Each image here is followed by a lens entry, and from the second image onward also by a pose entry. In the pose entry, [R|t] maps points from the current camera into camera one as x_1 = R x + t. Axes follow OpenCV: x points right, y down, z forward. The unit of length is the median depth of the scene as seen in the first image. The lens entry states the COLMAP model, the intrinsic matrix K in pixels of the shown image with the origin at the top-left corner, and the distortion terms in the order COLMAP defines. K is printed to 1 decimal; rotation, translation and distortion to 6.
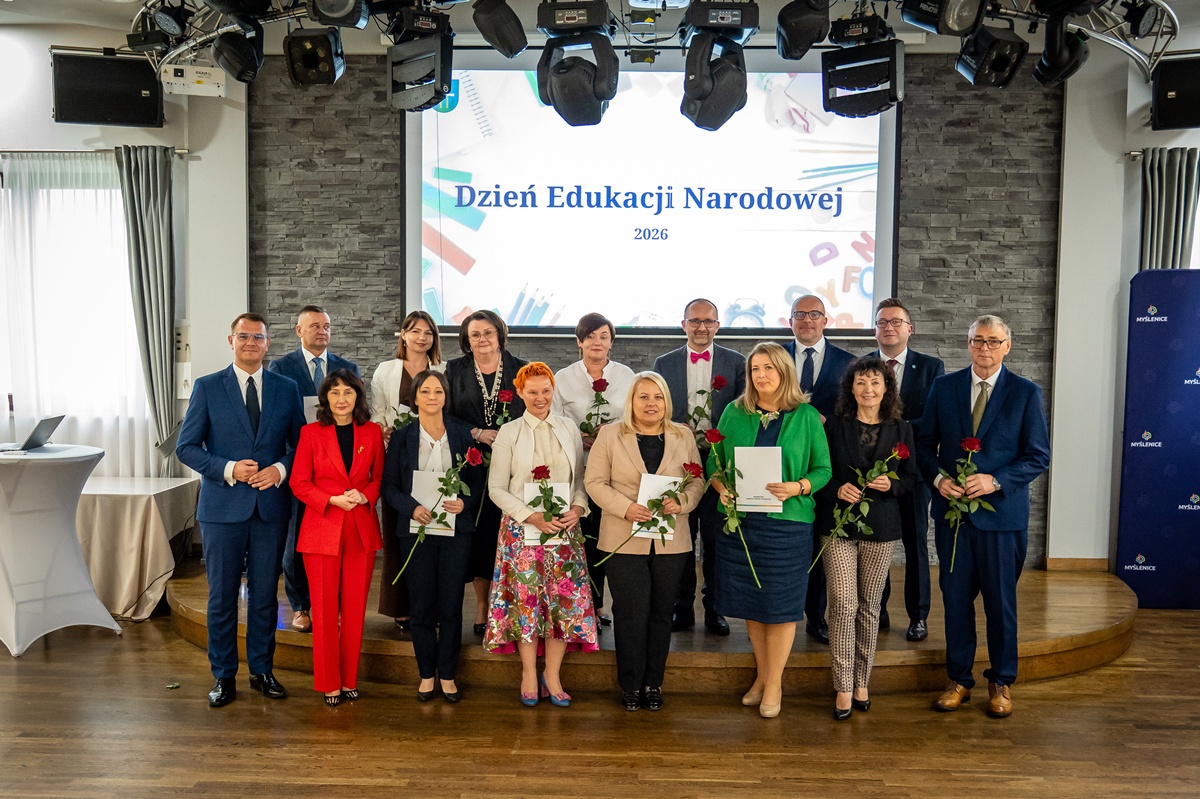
lens RADIAL K [[1291.8, 0, 571.4], [0, 1291.8, 405.7], [0, 0, 1]] dist [0.017638, 0.023780]
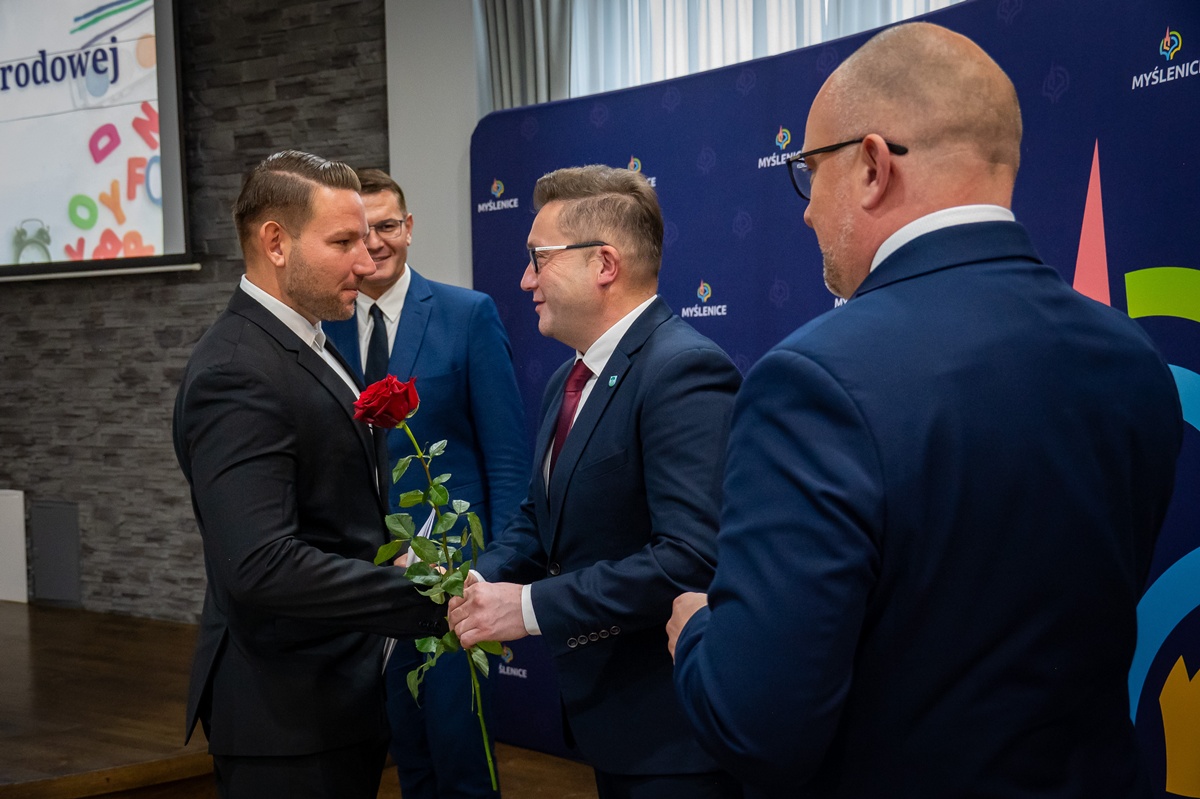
lens RADIAL K [[1291.8, 0, 571.4], [0, 1291.8, 405.7], [0, 0, 1]] dist [0.017638, 0.023780]
pose [[0.878335, -0.001571, -0.478044, 0.711636], [0.005064, 0.999969, 0.006019, 0.012003], [0.478019, -0.007708, 0.878315, 0.537632]]
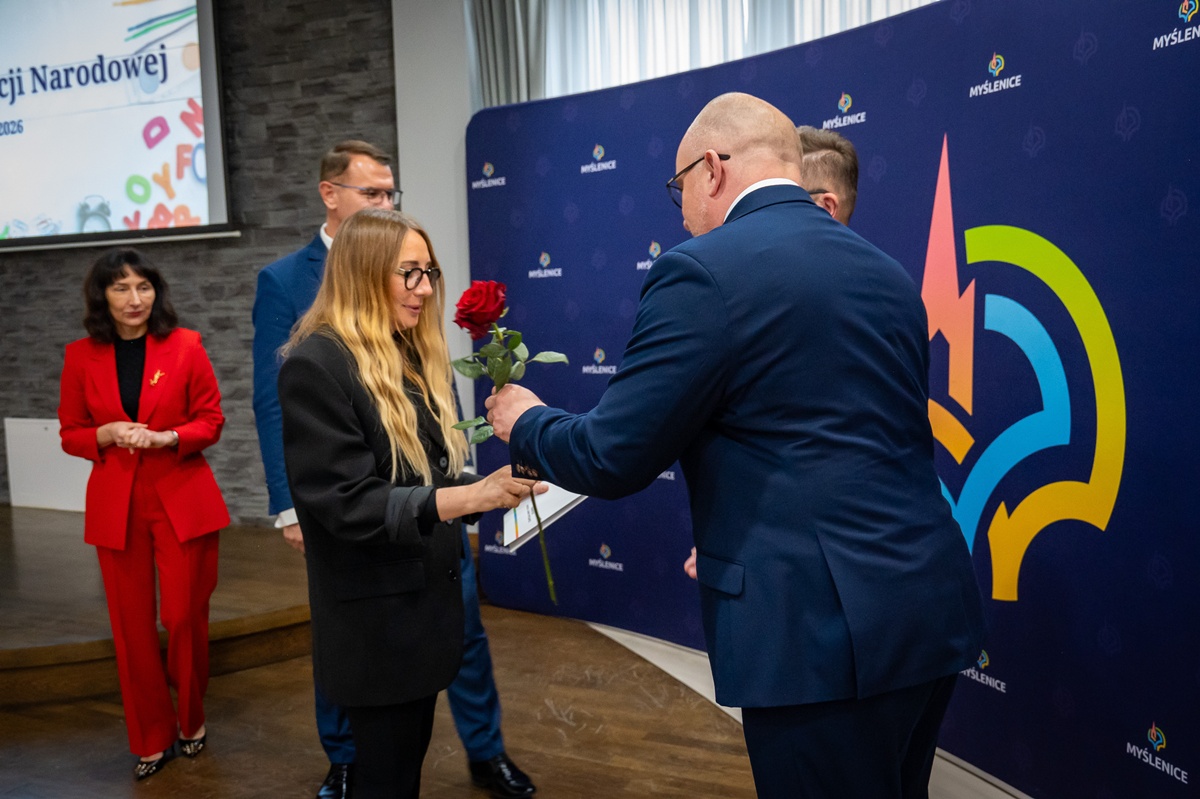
lens RADIAL K [[1101.4, 0, 600.0], [0, 1101.4, 399.5], [0, 0, 1]] dist [0.003068, 0.012726]
pose [[0.911306, 0.004170, -0.411709, 0.719802], [0.014382, 0.999016, 0.041952, 0.021590], [0.411479, -0.044153, 0.910349, 0.489556]]
